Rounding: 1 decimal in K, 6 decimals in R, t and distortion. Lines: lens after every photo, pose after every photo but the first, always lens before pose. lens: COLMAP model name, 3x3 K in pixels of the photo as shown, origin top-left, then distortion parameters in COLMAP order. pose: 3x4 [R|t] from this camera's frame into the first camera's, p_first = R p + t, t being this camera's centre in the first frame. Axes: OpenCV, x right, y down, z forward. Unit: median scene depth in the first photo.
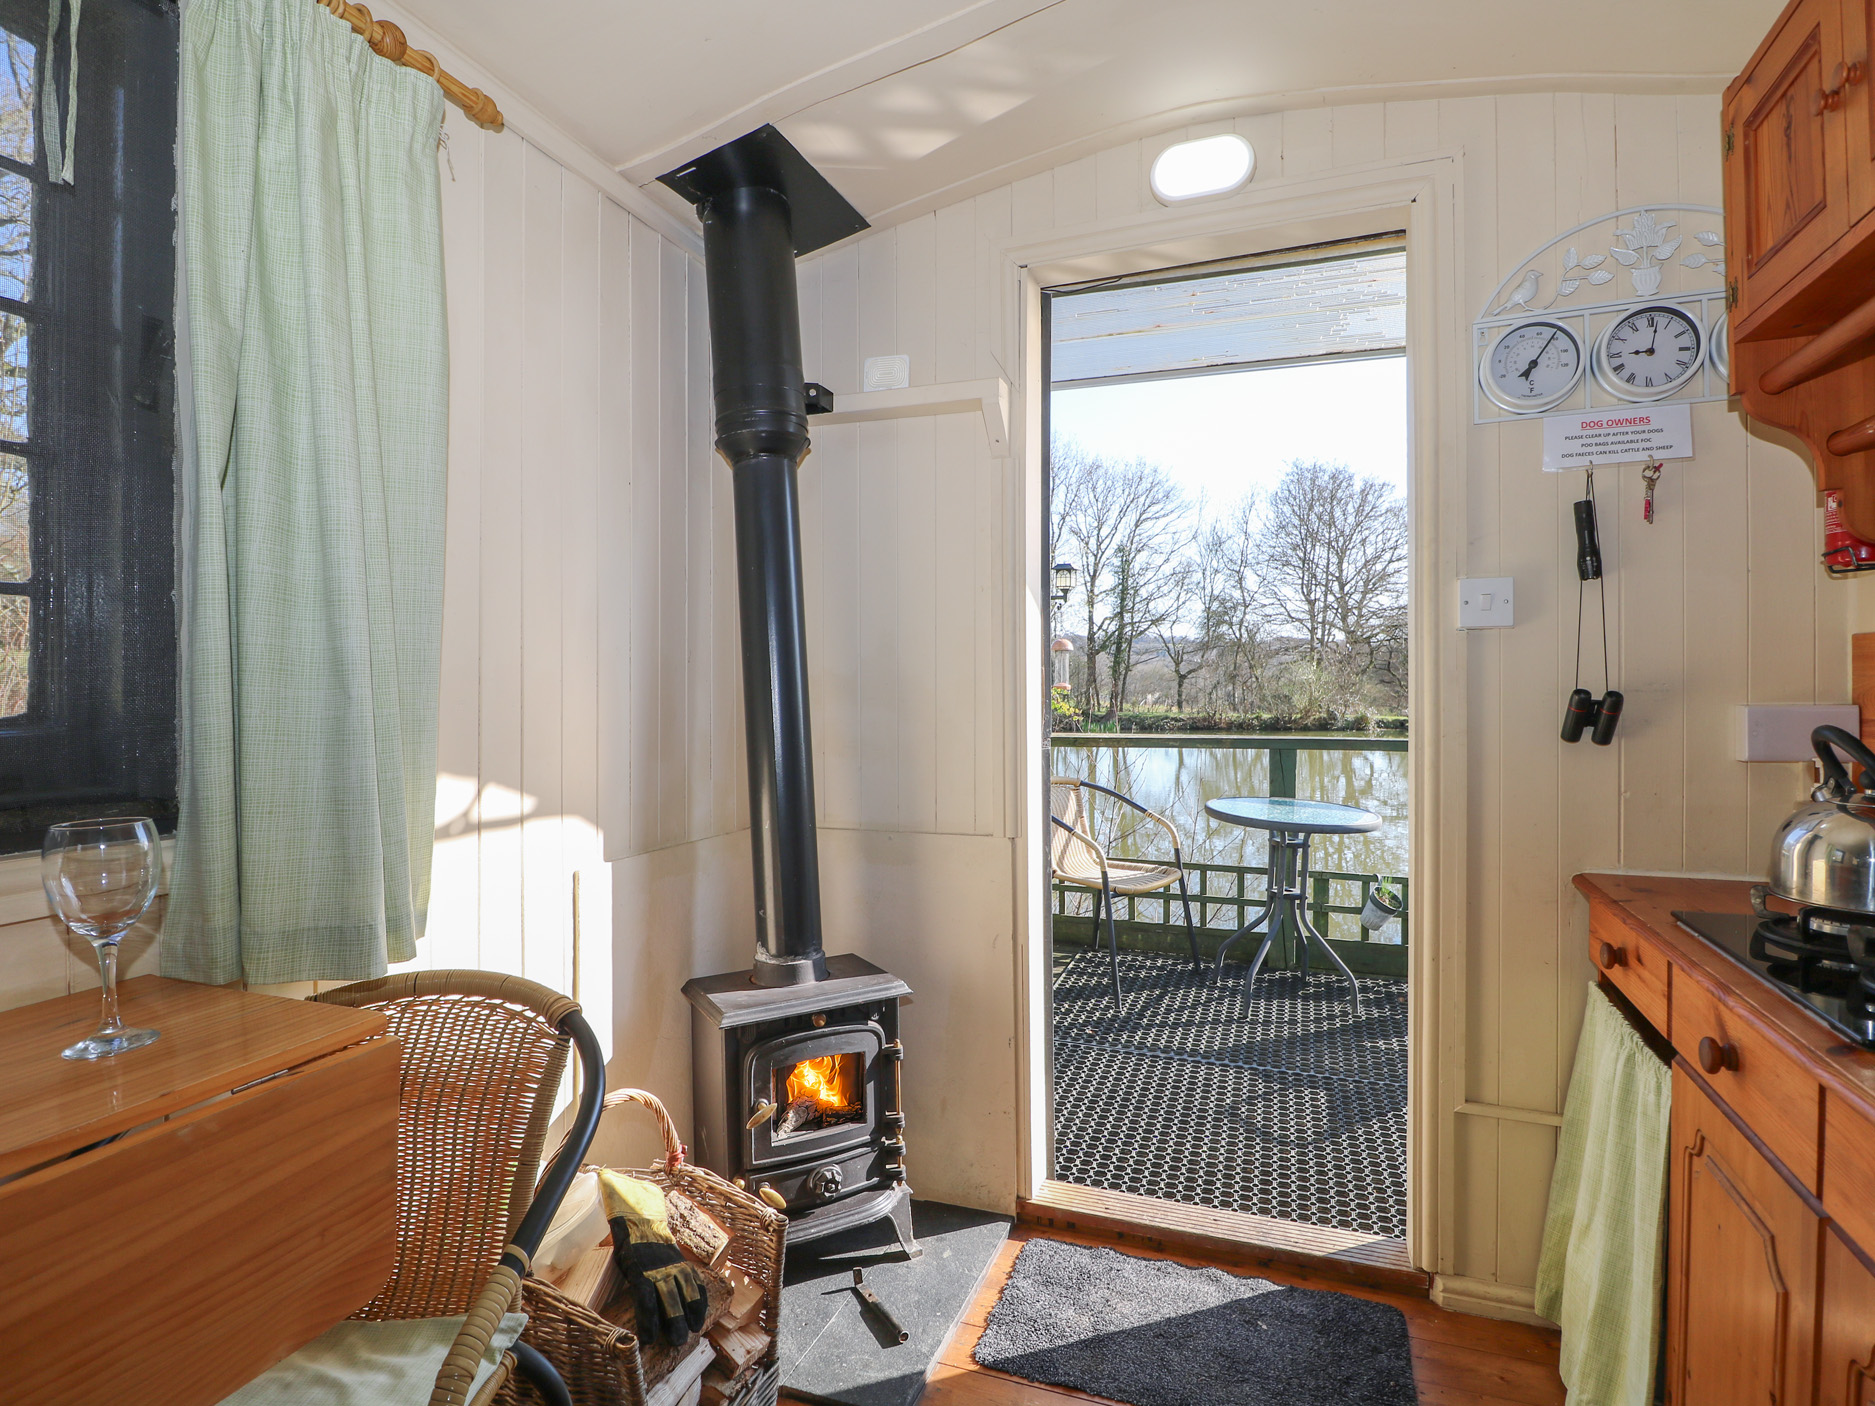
lens RADIAL K [[956.9, 0, 939.7], [0, 956.9, 699.6], [0, 0, 1]] dist [-0.016617, -0.000819]
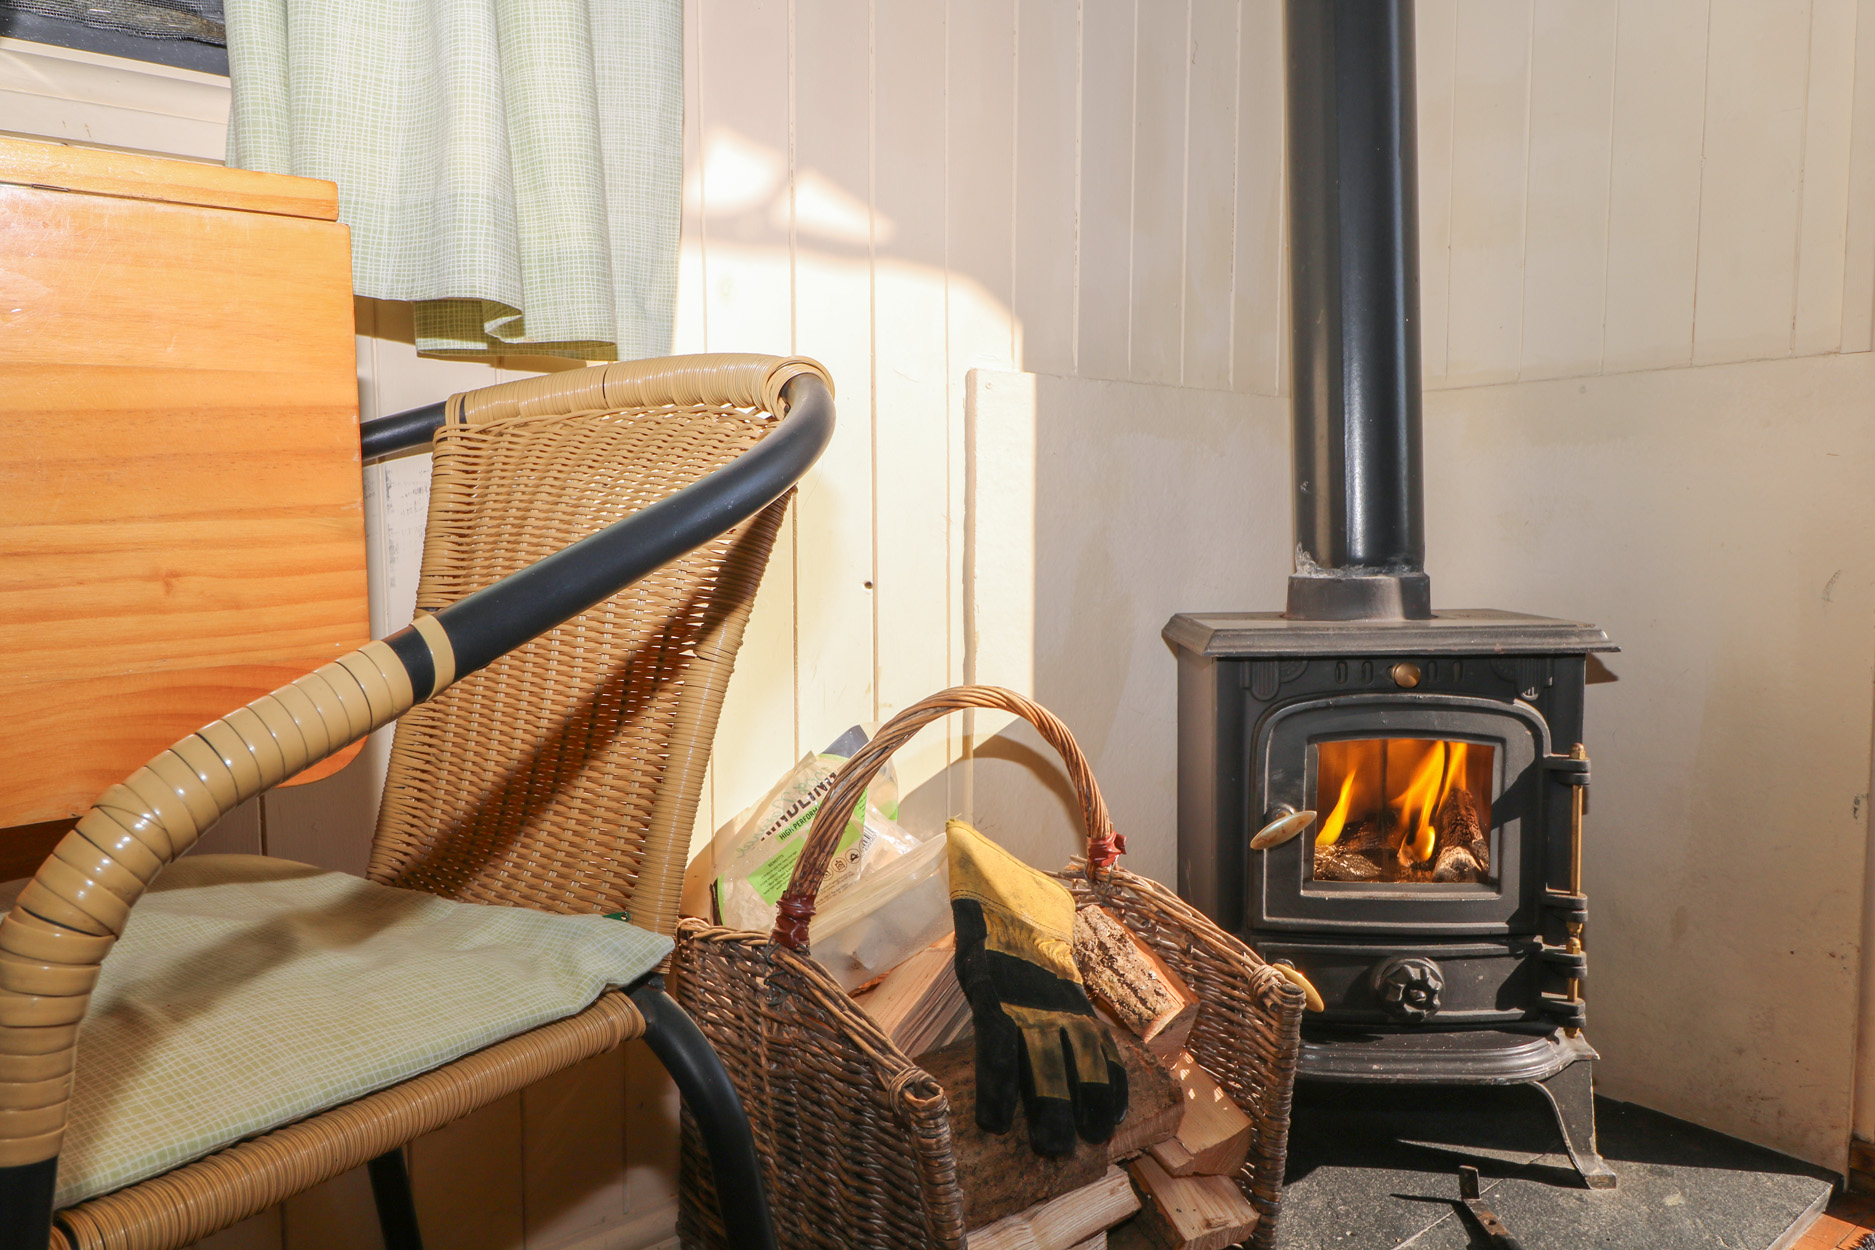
lens RADIAL K [[1222.3, 0, 935.6], [0, 1222.3, 621.4], [0, 0, 1]] dist [0.000620, -0.006931]
pose [[0.855708, 0.044234, -0.515564, -0.008145], [-0.000351, 0.996389, 0.084904, 0.282953], [0.517458, -0.072472, 0.852634, 0.358529]]
